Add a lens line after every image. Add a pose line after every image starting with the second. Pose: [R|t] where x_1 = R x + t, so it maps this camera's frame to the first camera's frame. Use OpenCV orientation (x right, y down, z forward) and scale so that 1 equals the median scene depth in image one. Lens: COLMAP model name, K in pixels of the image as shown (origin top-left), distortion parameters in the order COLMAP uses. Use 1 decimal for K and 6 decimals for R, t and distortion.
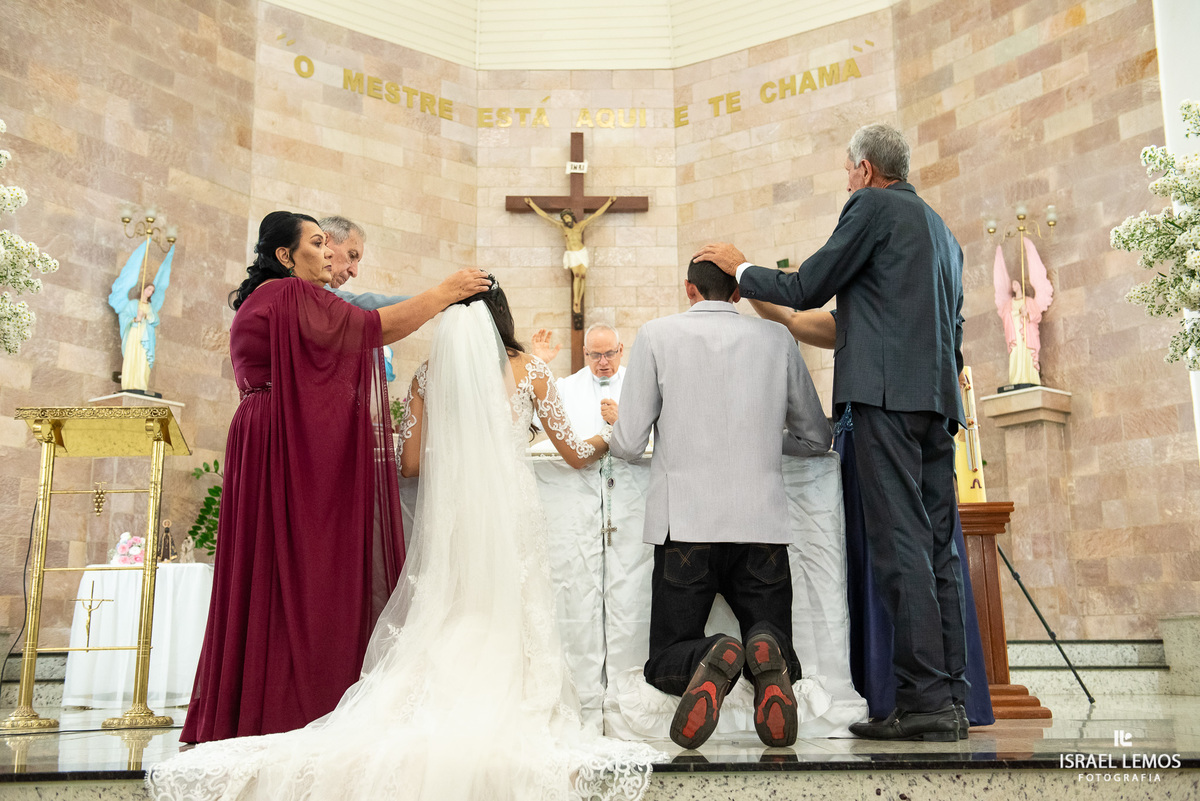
lens RADIAL K [[1312.9, 0, 599.4], [0, 1312.9, 404.7], [0, 0, 1]] dist [0.027423, 0.000000]
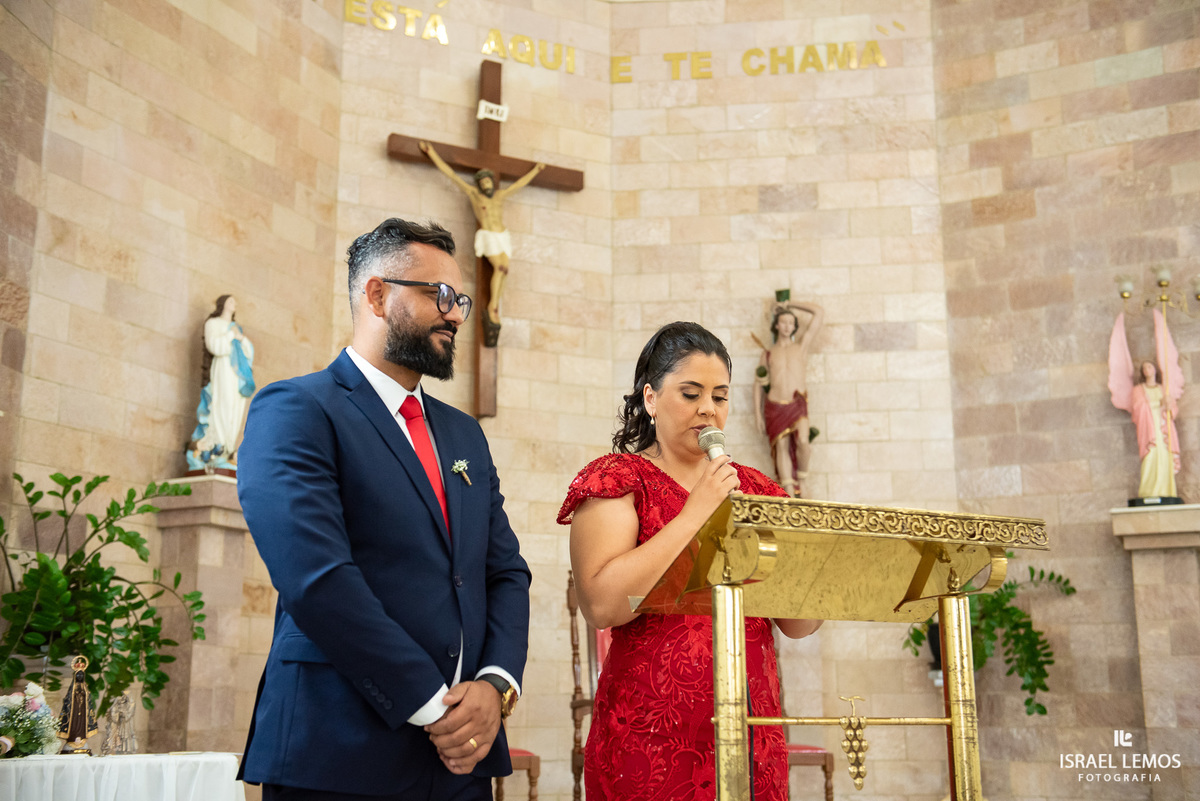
lens RADIAL K [[1452.2, 0, 601.2], [0, 1452.2, 394.9], [0, 0, 1]] dist [0.066788, 0.000000]
pose [[0.888867, 0.106480, 0.445621, -0.303242], [-0.094345, 0.994313, -0.049402, -0.001130], [-0.448347, 0.001870, 0.893858, 0.308822]]
